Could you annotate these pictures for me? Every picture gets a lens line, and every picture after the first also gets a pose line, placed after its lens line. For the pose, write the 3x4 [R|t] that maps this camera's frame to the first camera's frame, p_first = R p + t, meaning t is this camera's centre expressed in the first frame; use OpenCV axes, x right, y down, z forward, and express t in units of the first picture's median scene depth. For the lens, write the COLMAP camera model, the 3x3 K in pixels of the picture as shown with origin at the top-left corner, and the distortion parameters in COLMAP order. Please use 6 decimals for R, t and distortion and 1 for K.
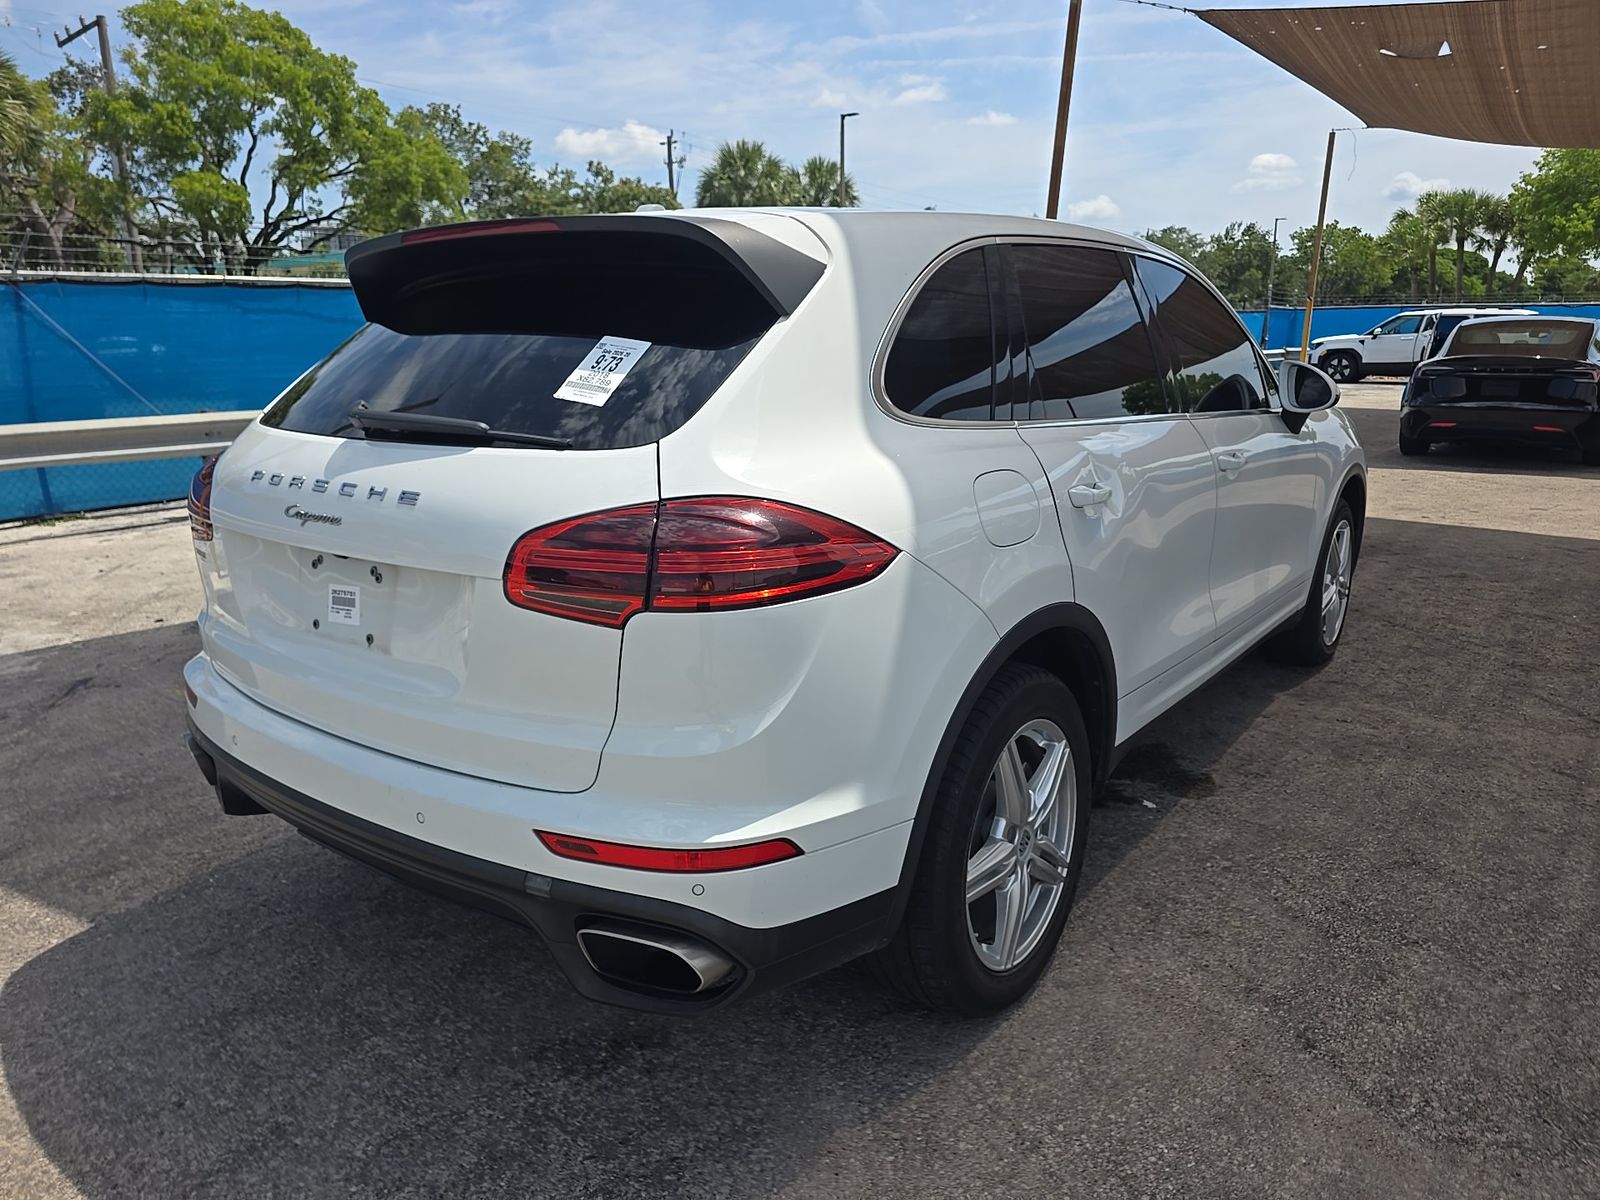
lens RADIAL K [[1103.1, 0, 814.7], [0, 1103.1, 600.4], [0, 0, 1]] dist [0.086455, -0.145593]
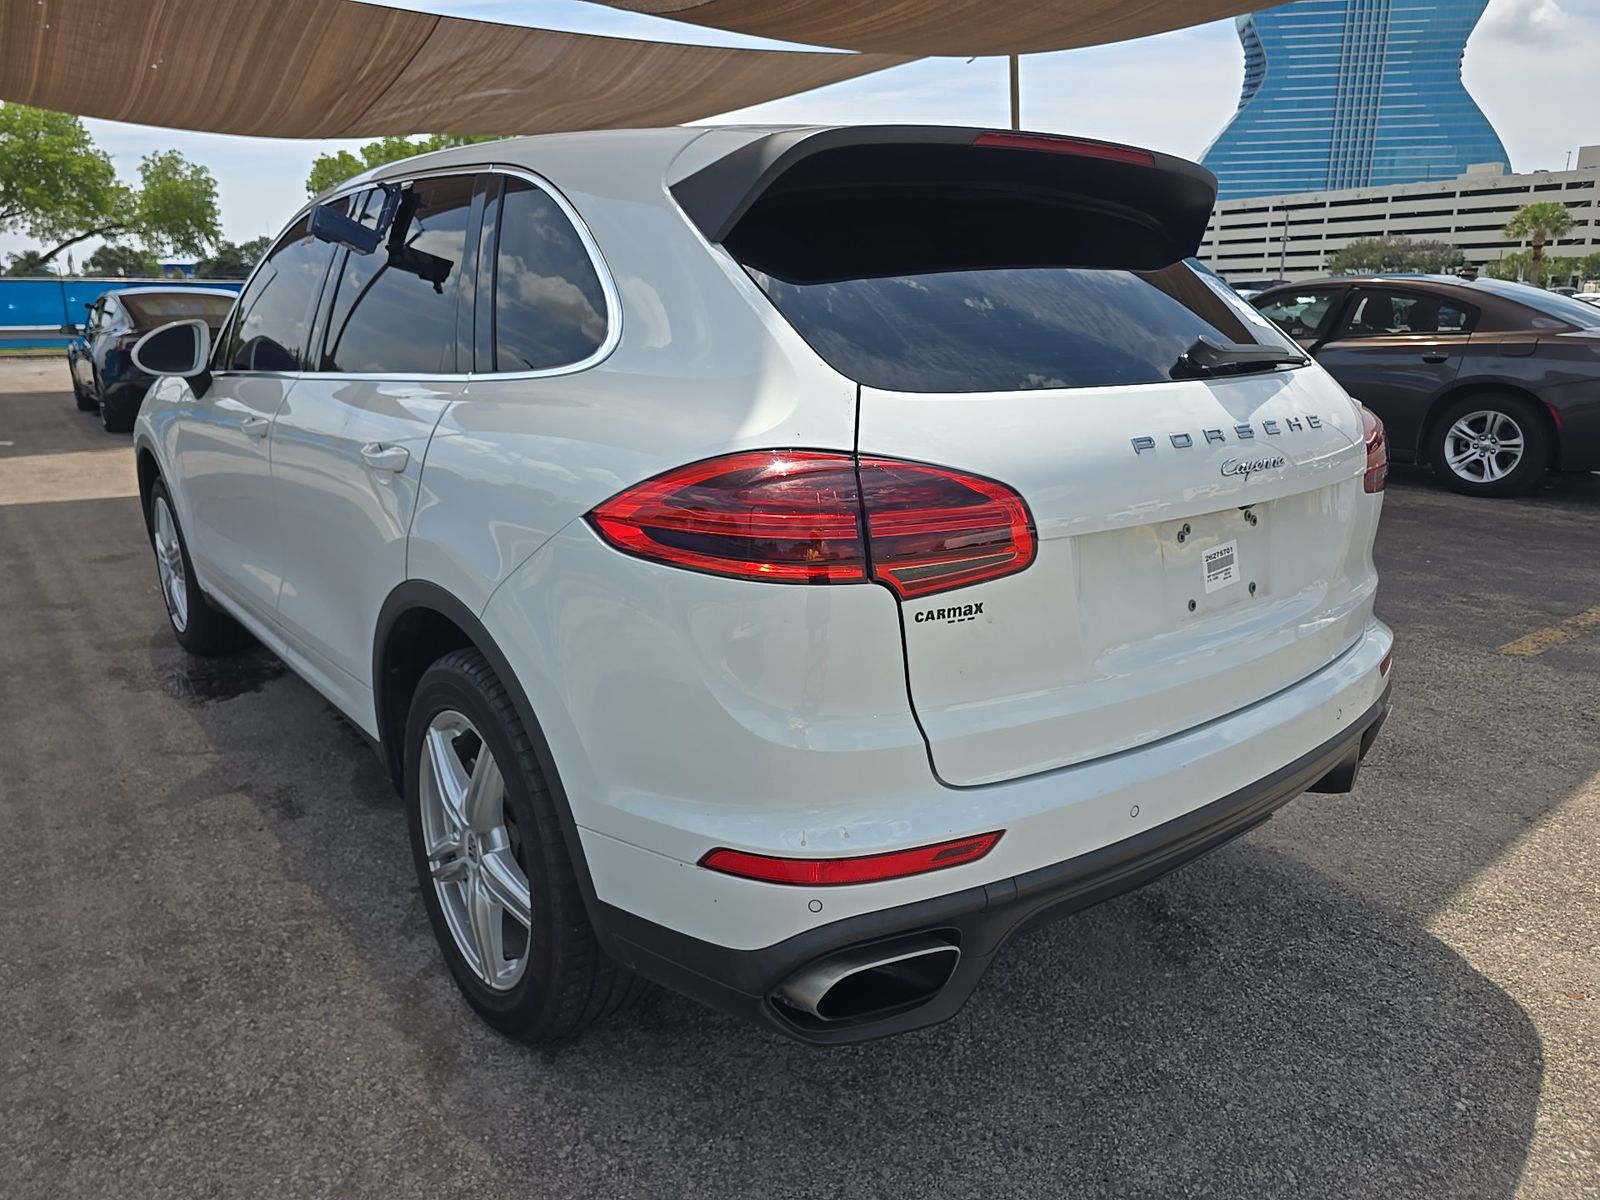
lens RADIAL K [[1103.1, 0, 814.7], [0, 1103.1, 600.4], [0, 0, 1]] dist [0.086455, -0.145593]
pose [[0.229352, -0.249699, 0.940770, -1.298796], [0.220170, 0.954792, 0.199745, -0.212260], [-0.948115, 0.161317, 0.273959, 1.039429]]
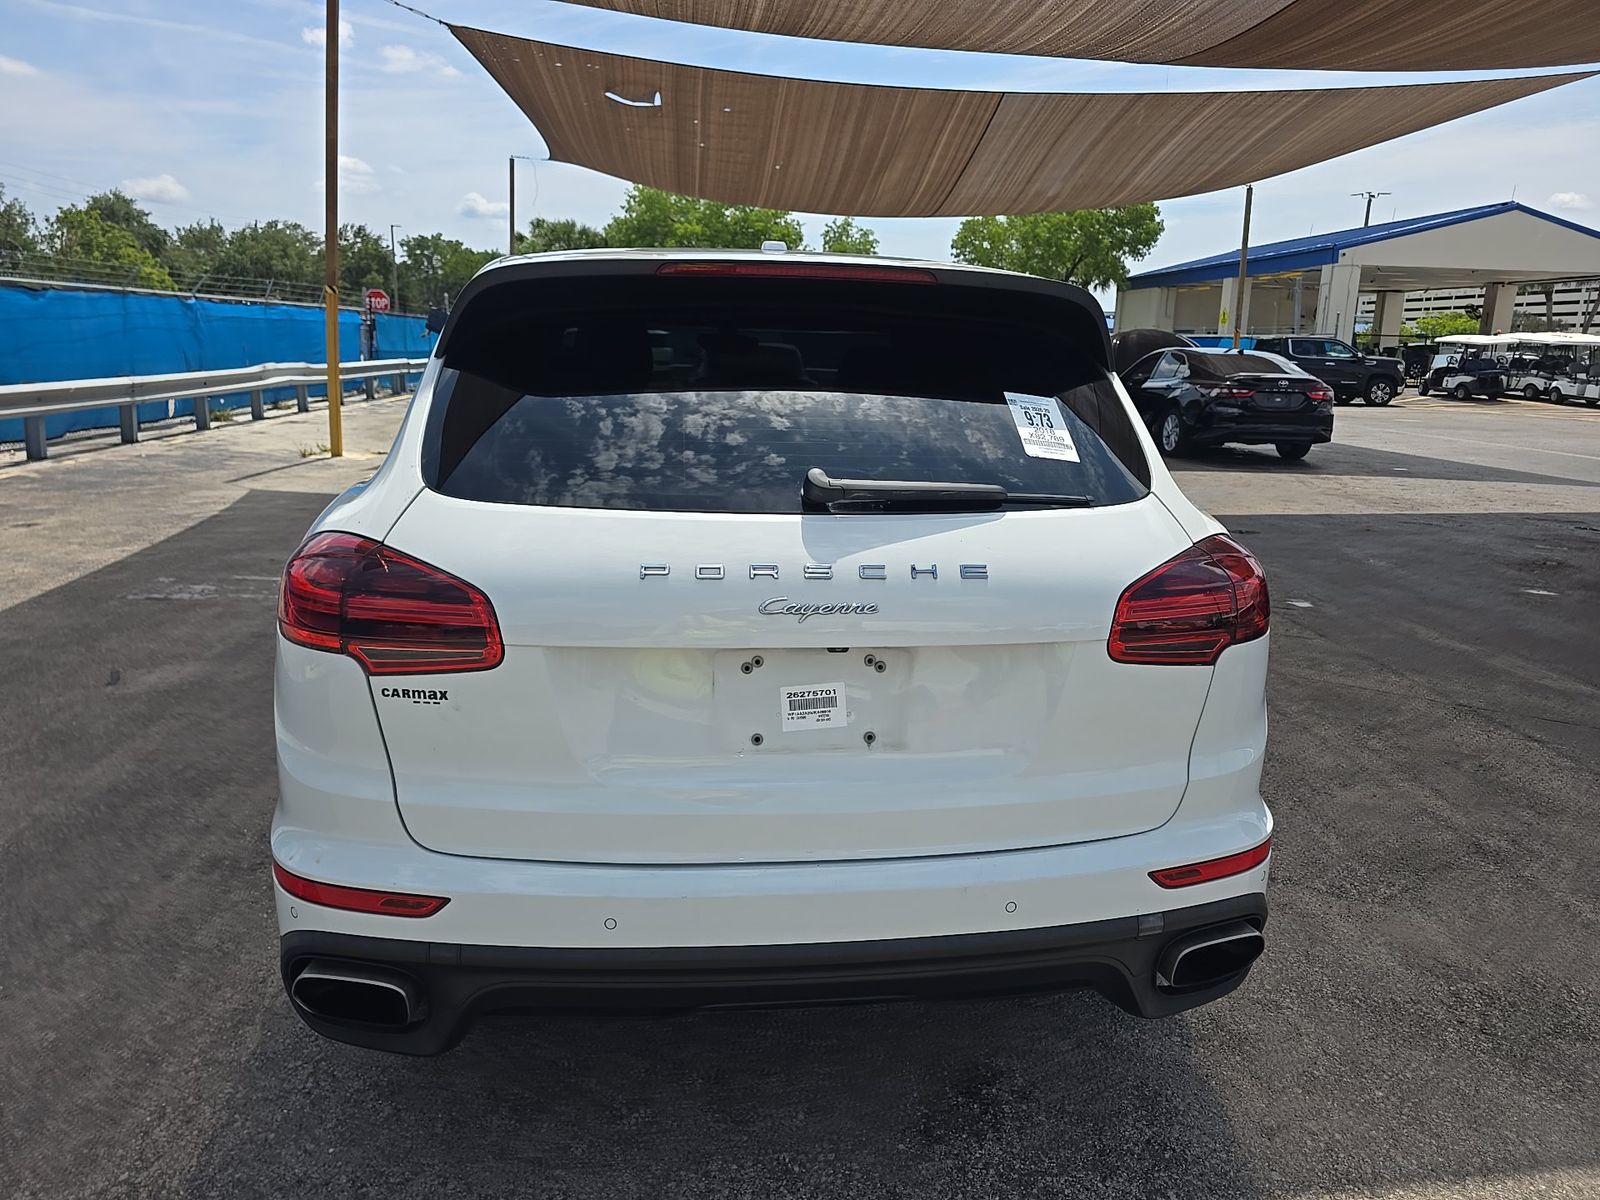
lens RADIAL K [[1103.1, 0, 814.7], [0, 1103.1, 600.4], [0, 0, 1]] dist [0.086455, -0.145593]
pose [[0.717740, -0.133350, 0.683424, -0.962742], [0.134378, 0.989567, 0.051958, -0.117786], [-0.683222, 0.054545, 0.728171, 0.368020]]
